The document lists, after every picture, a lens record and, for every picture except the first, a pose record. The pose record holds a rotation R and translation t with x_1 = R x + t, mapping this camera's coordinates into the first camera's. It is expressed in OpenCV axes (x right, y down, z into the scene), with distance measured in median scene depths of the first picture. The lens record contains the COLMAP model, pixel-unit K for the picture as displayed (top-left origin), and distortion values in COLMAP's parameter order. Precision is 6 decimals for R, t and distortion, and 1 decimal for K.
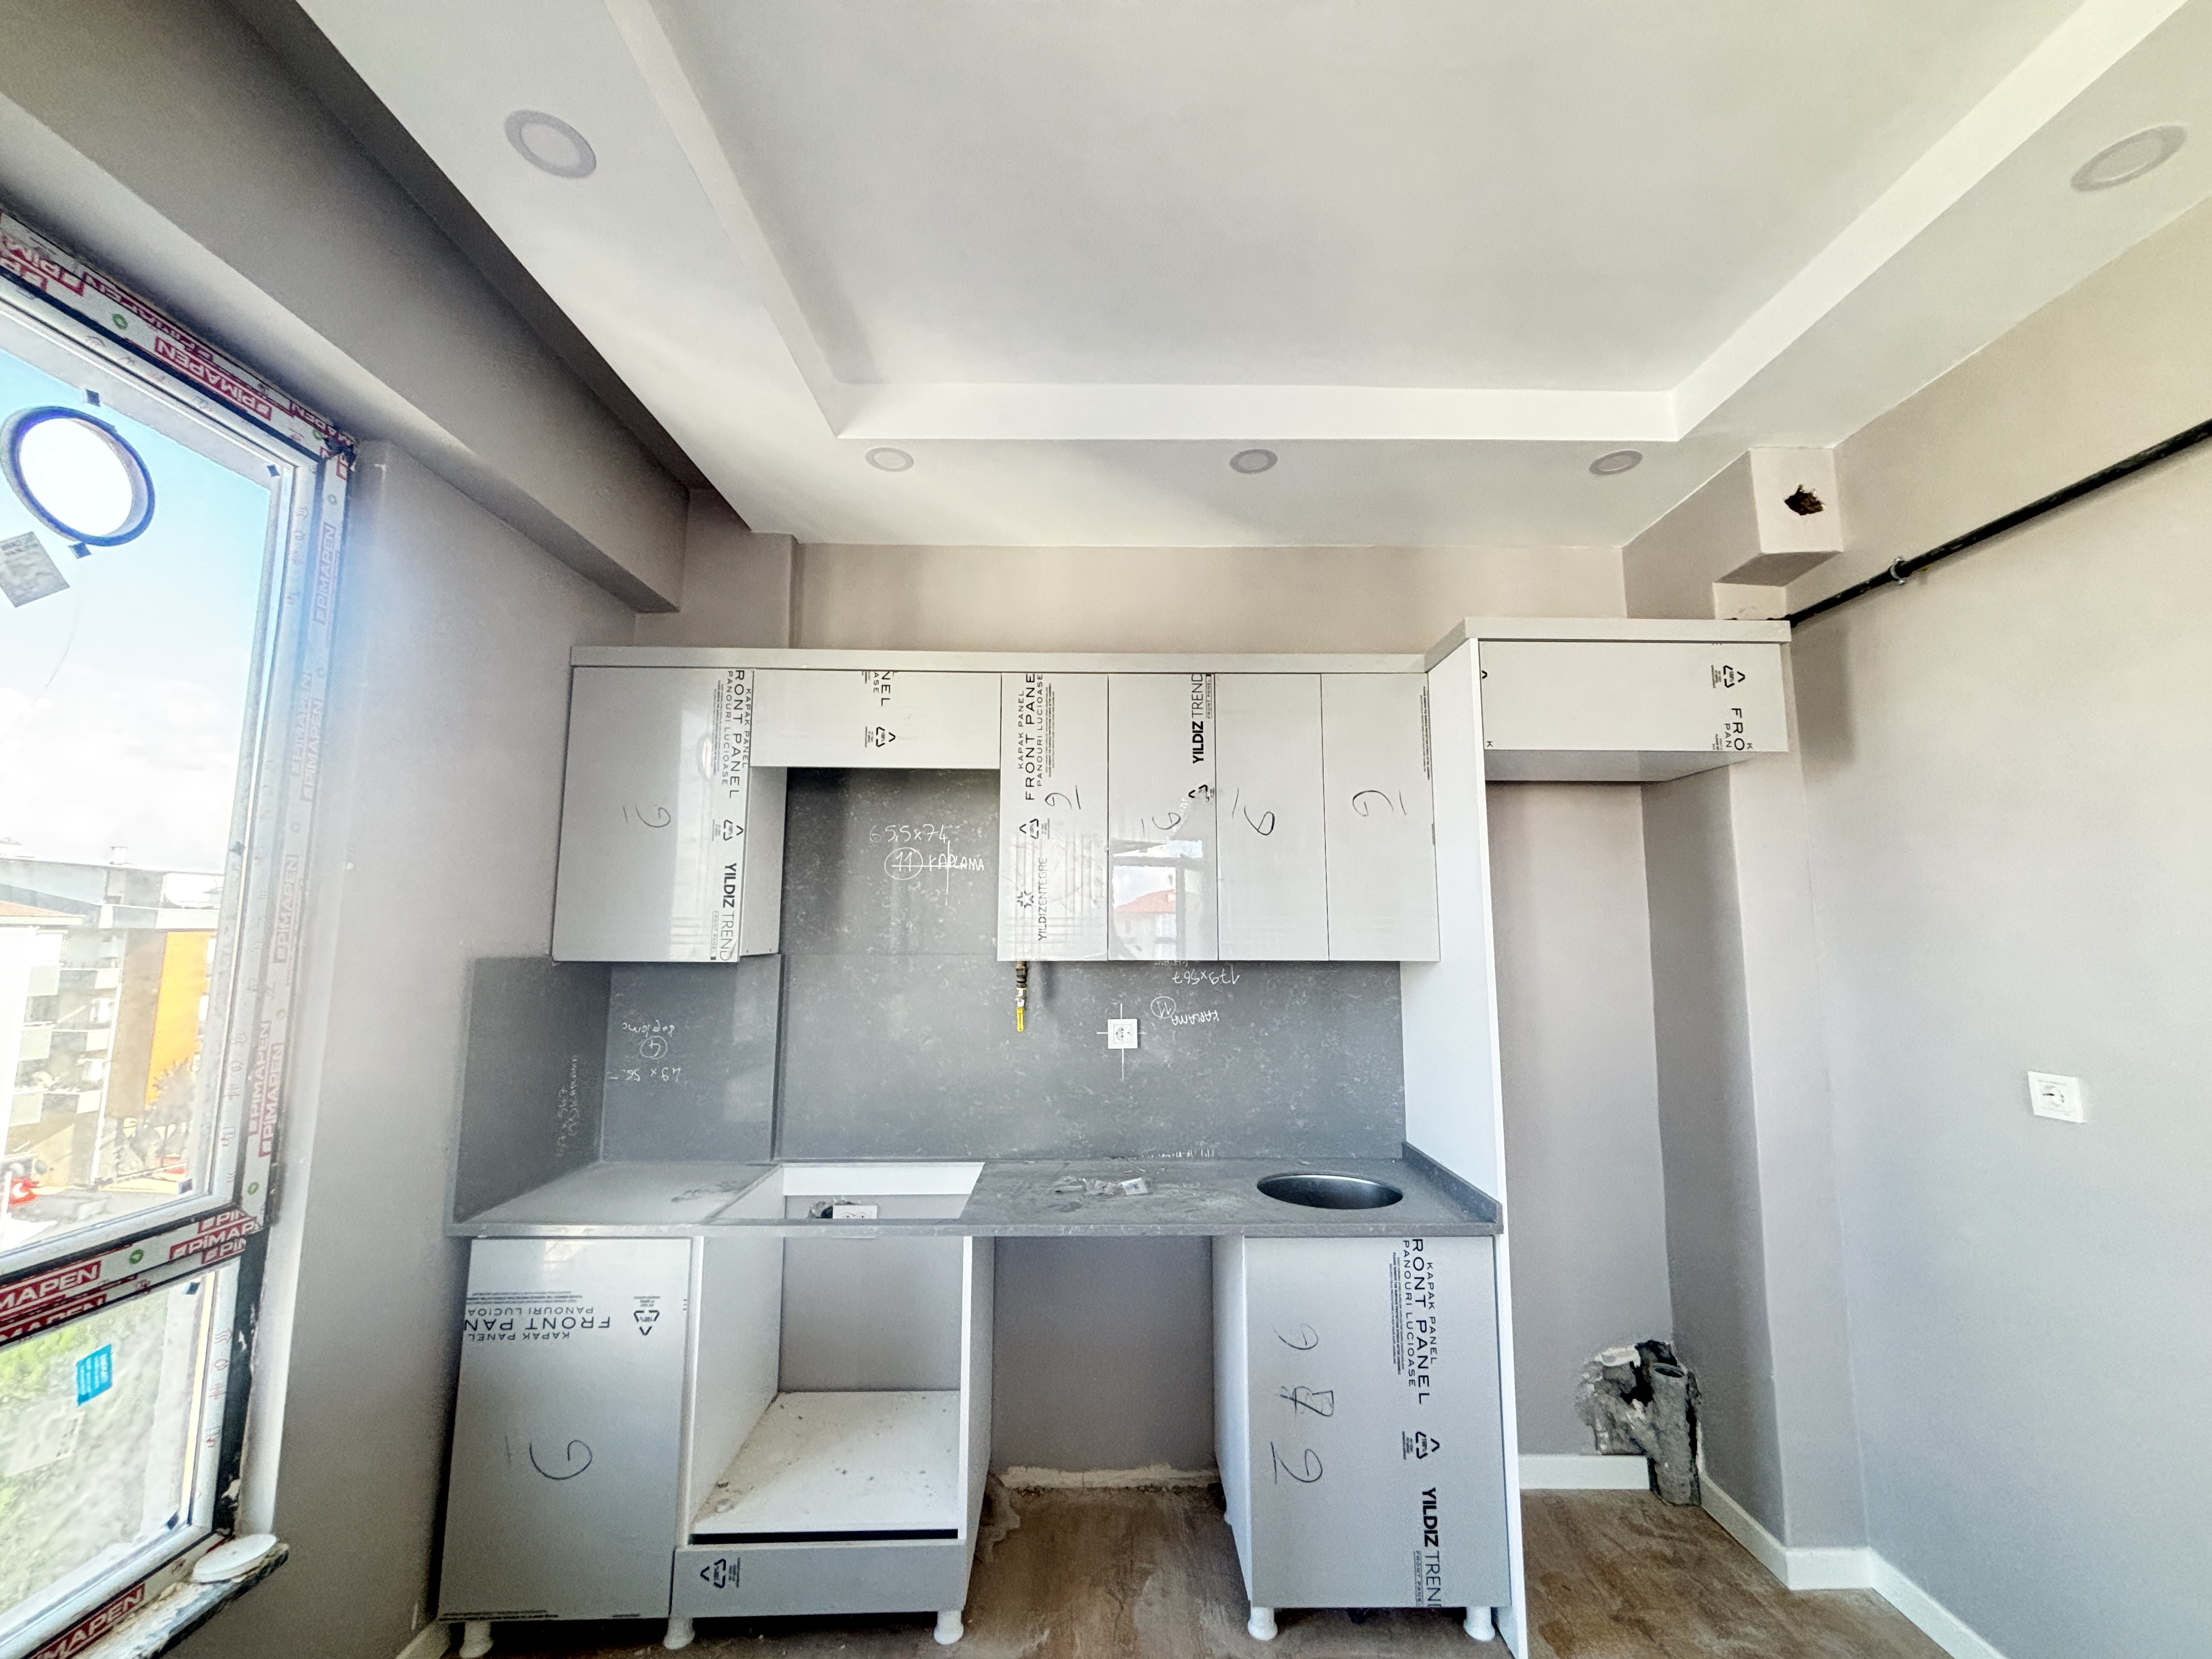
lens RADIAL K [[891.3, 0, 1108.2], [0, 891.3, 826.9], [0, 0, 1]] dist [0.003859, -0.001515]
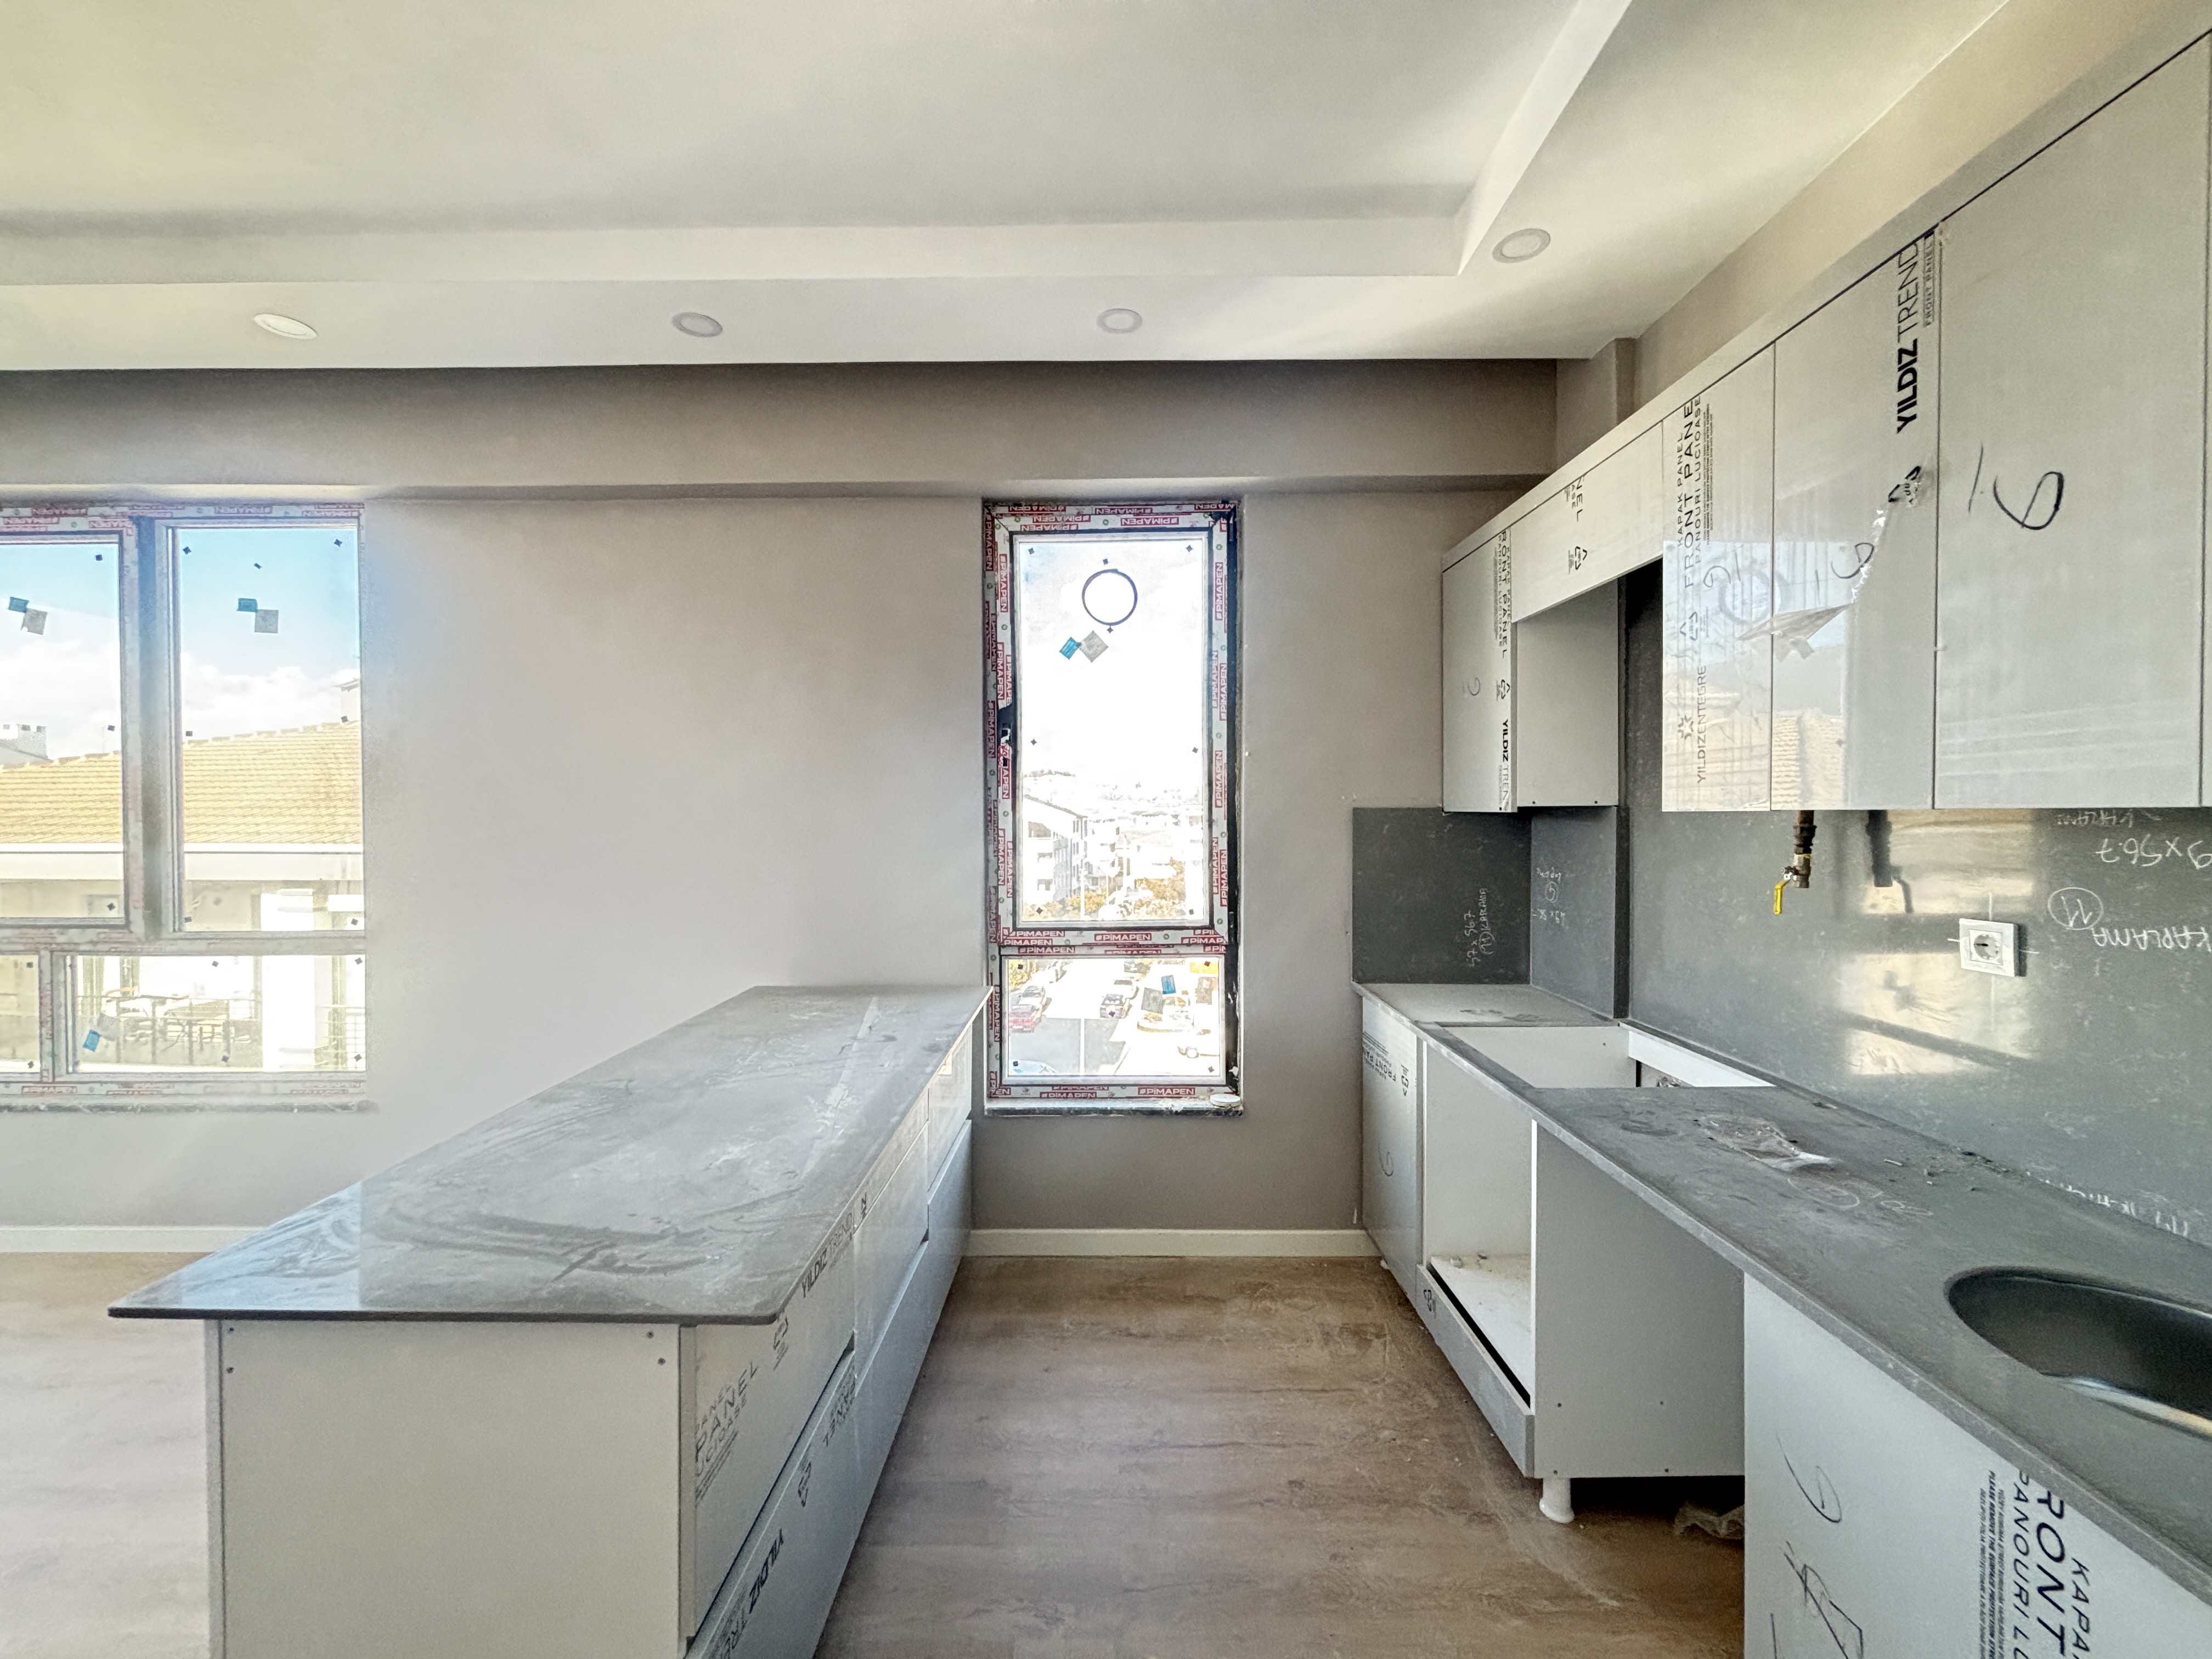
lens RADIAL K [[891.3, 0, 1106.2], [0, 891.3, 827.8], [0, 0, 1]] dist [0.003859, -0.001515]
pose [[-0.021105, 0.014004, -0.999679, 0.671493], [0.124800, 0.992118, 0.011263, 0.100245], [0.991957, -0.124522, -0.022687, 0.558674]]
